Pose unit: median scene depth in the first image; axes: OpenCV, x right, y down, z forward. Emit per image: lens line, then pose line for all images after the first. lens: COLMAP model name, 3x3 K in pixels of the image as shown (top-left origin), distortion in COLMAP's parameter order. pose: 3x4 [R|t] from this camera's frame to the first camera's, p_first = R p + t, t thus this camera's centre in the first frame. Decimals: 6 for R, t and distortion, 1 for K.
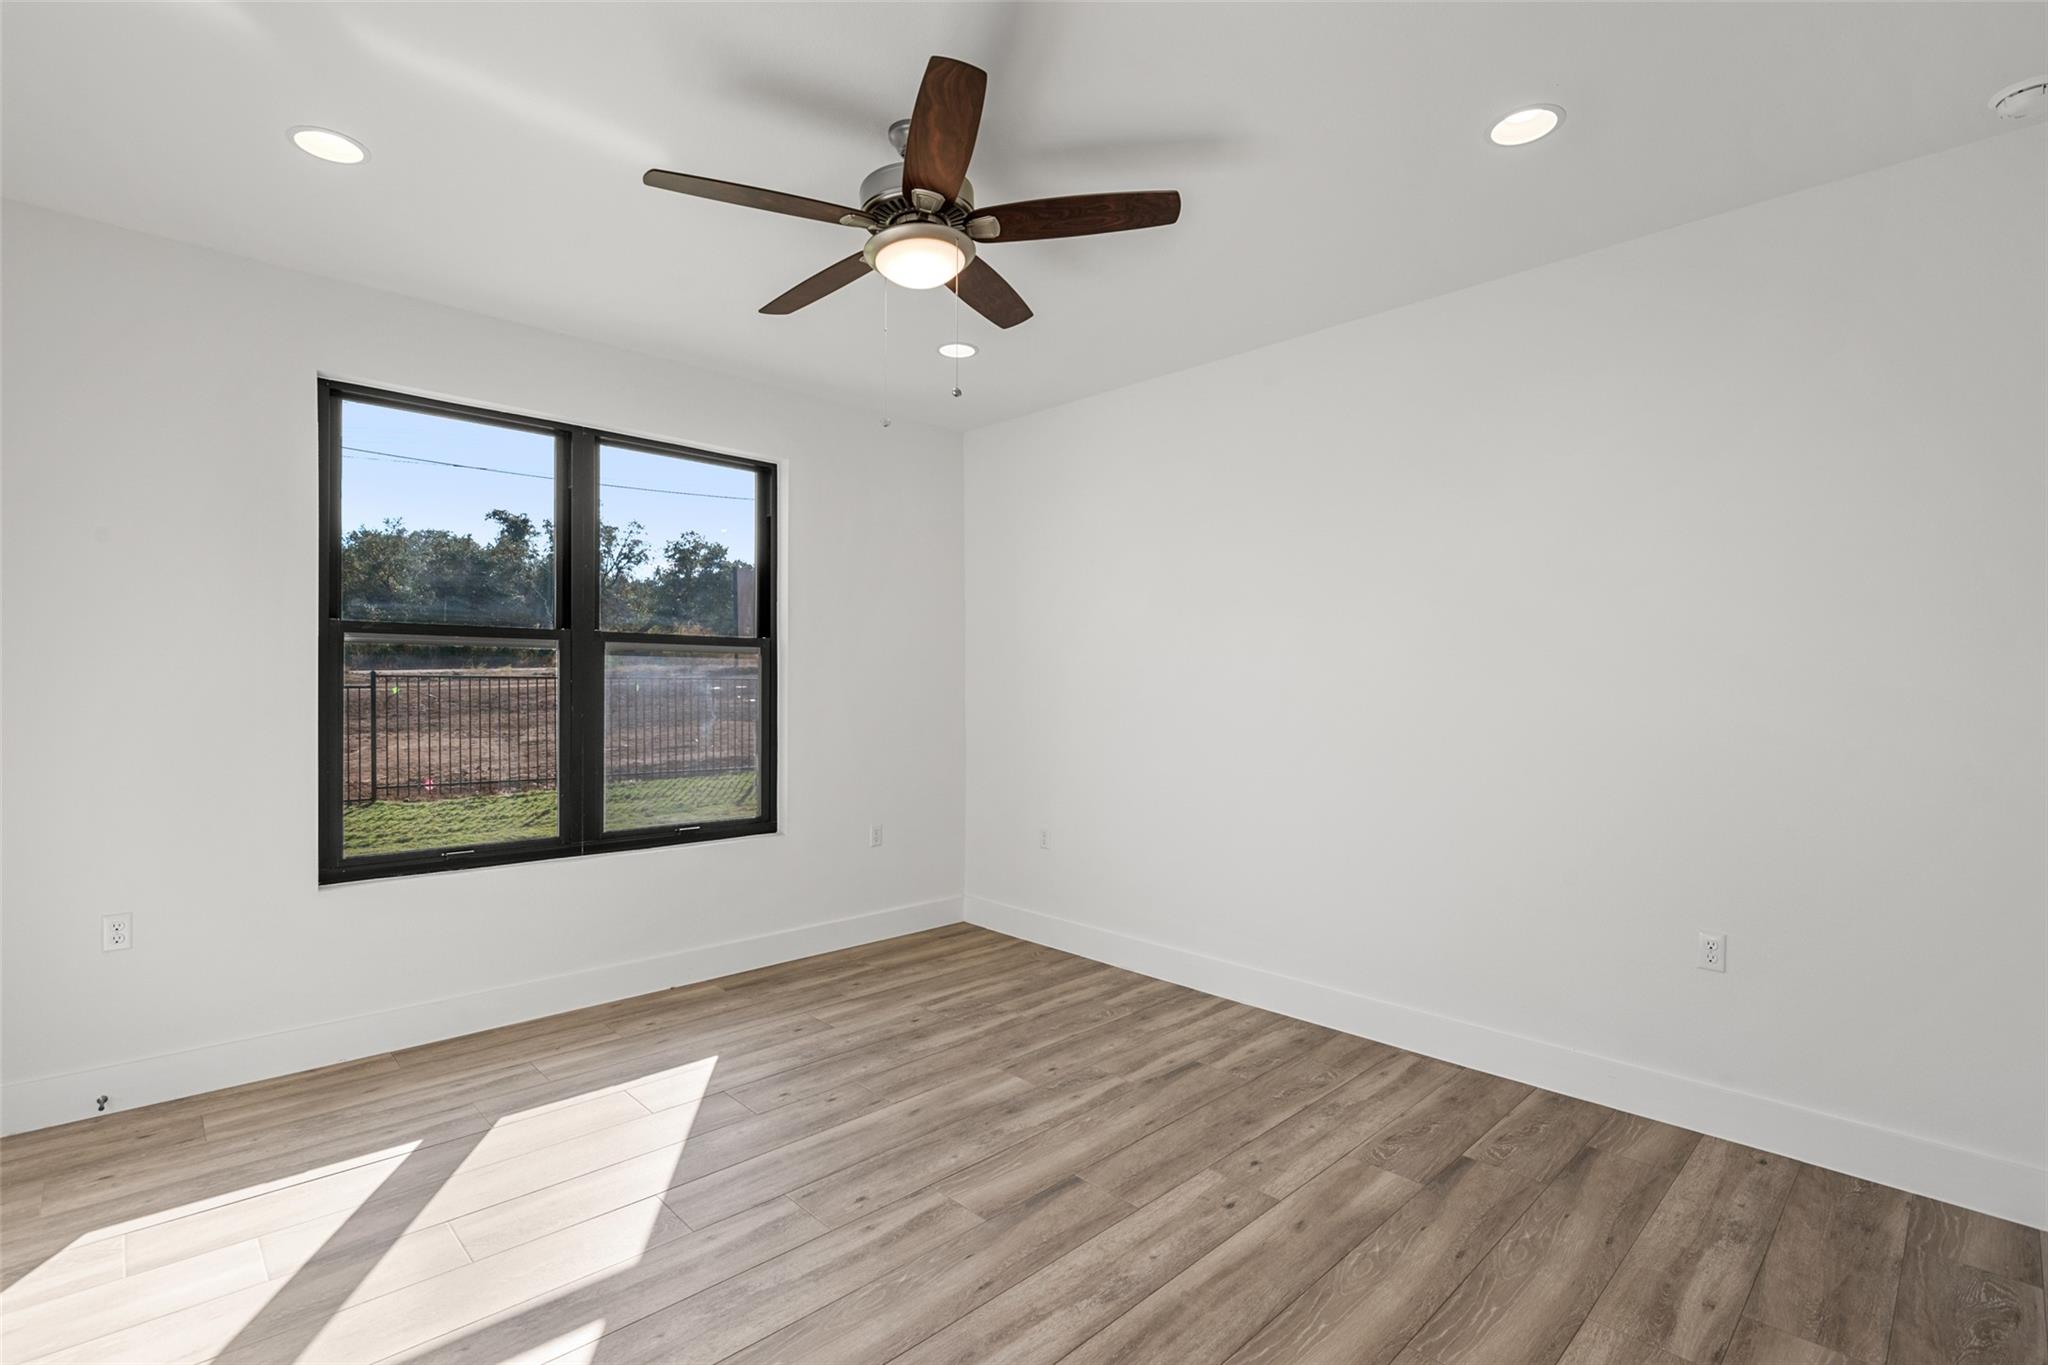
lens RADIAL K [[930.7, 0, 1009.9], [0, 930.7, 680.8], [0, 0, 1]] dist [-0.000355, -0.004759]
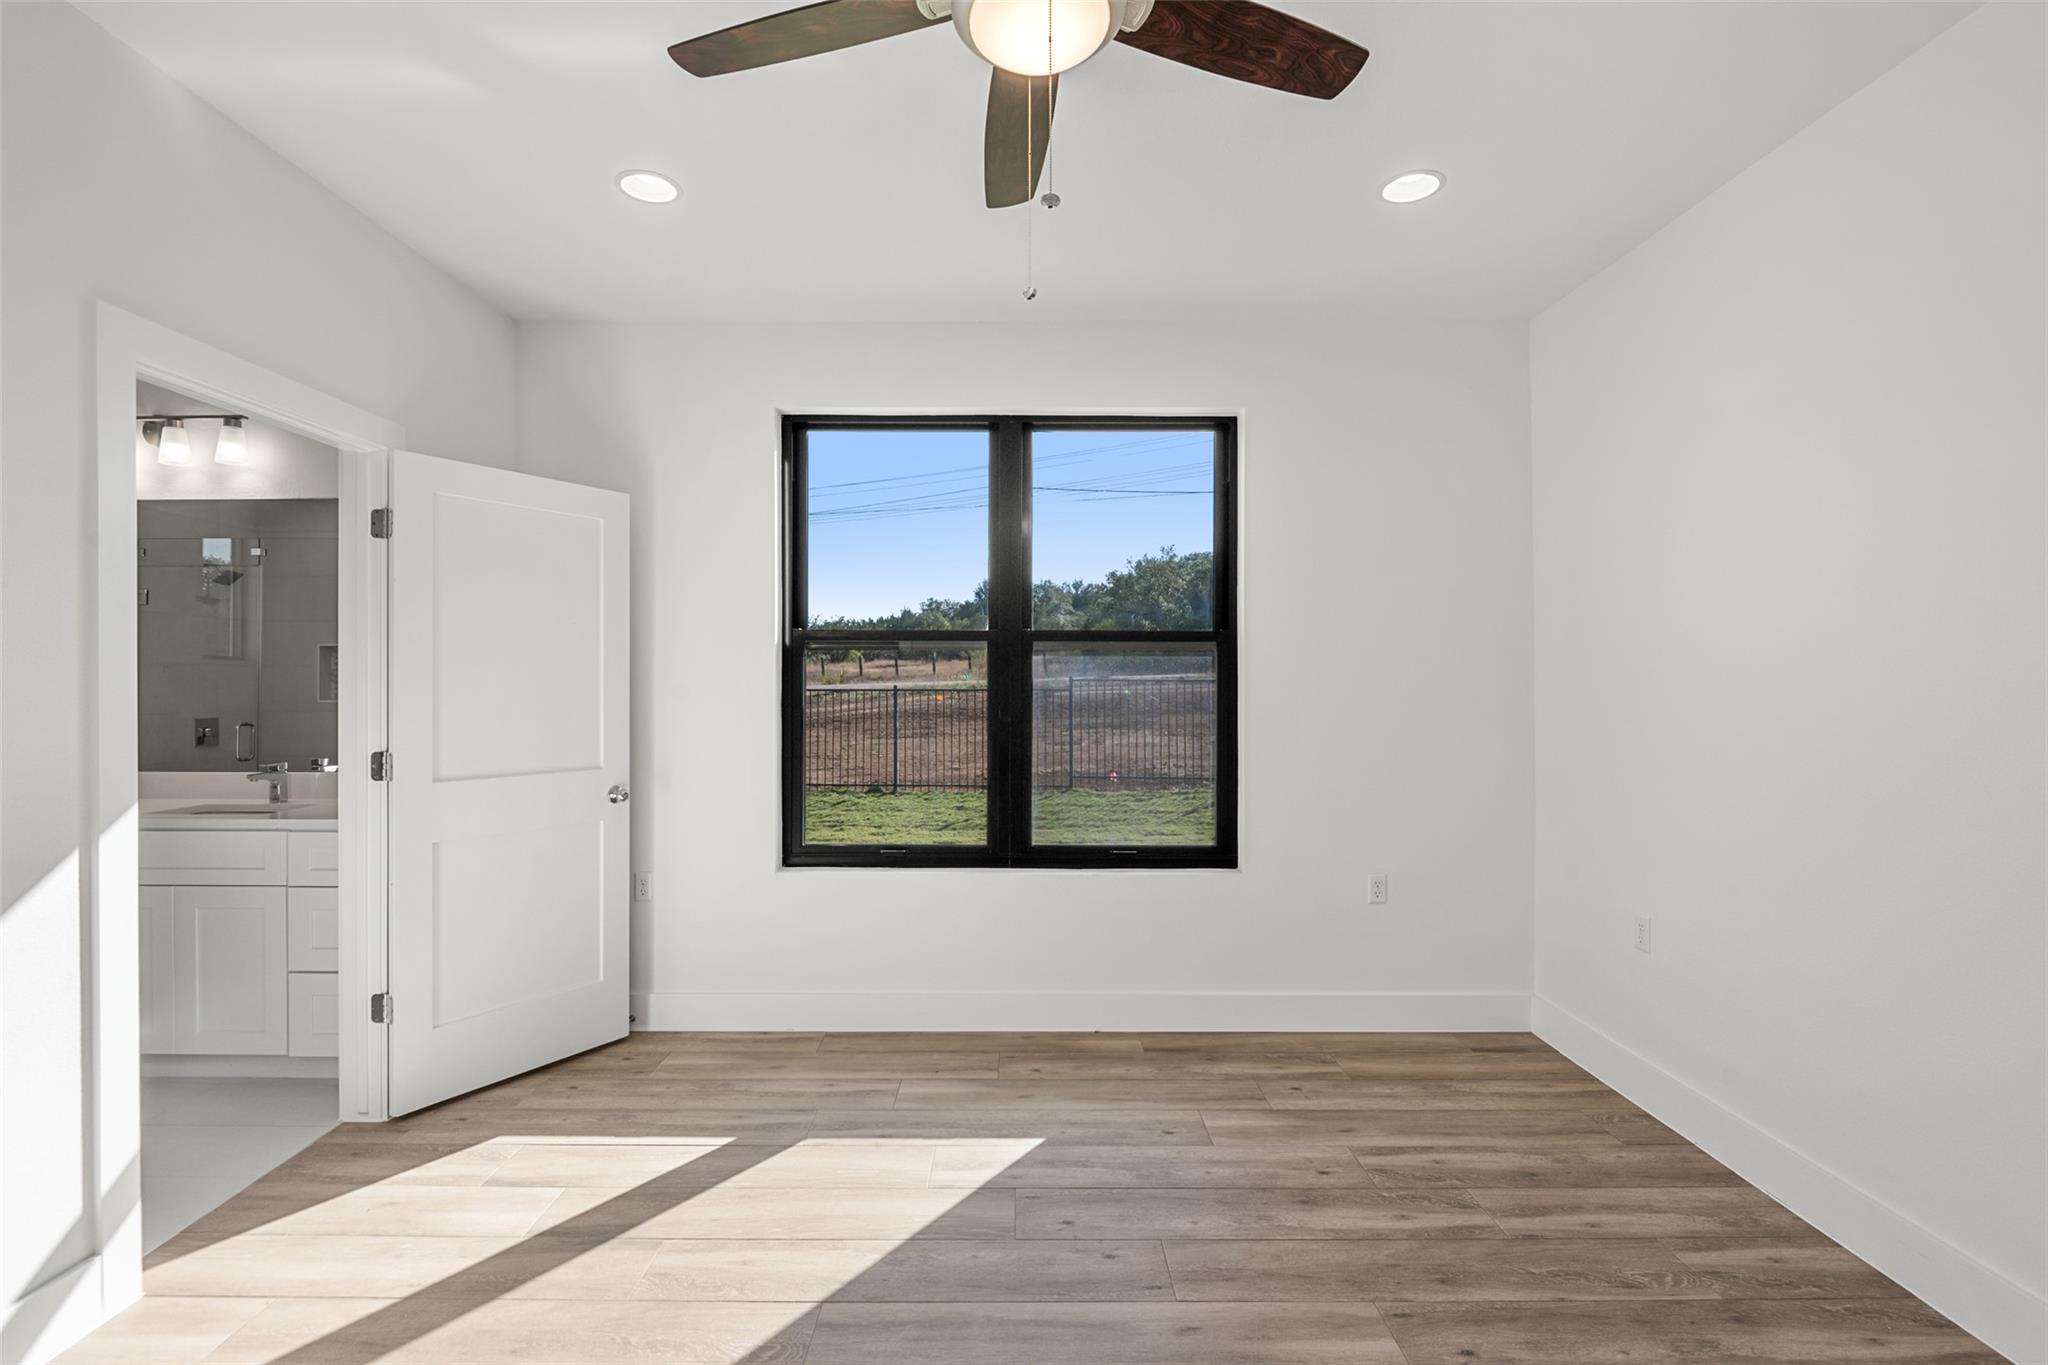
lens RADIAL K [[930.7, 0, 1026.3], [0, 930.7, 673.9], [0, 0, 1]] dist [-0.000355, -0.004759]
pose [[0.723598, -0.013125, -0.690097, 0.206010], [0.006274, 0.999903, -0.012439, 0.002930], [0.690193, 0.004672, 0.723610, 0.327424]]
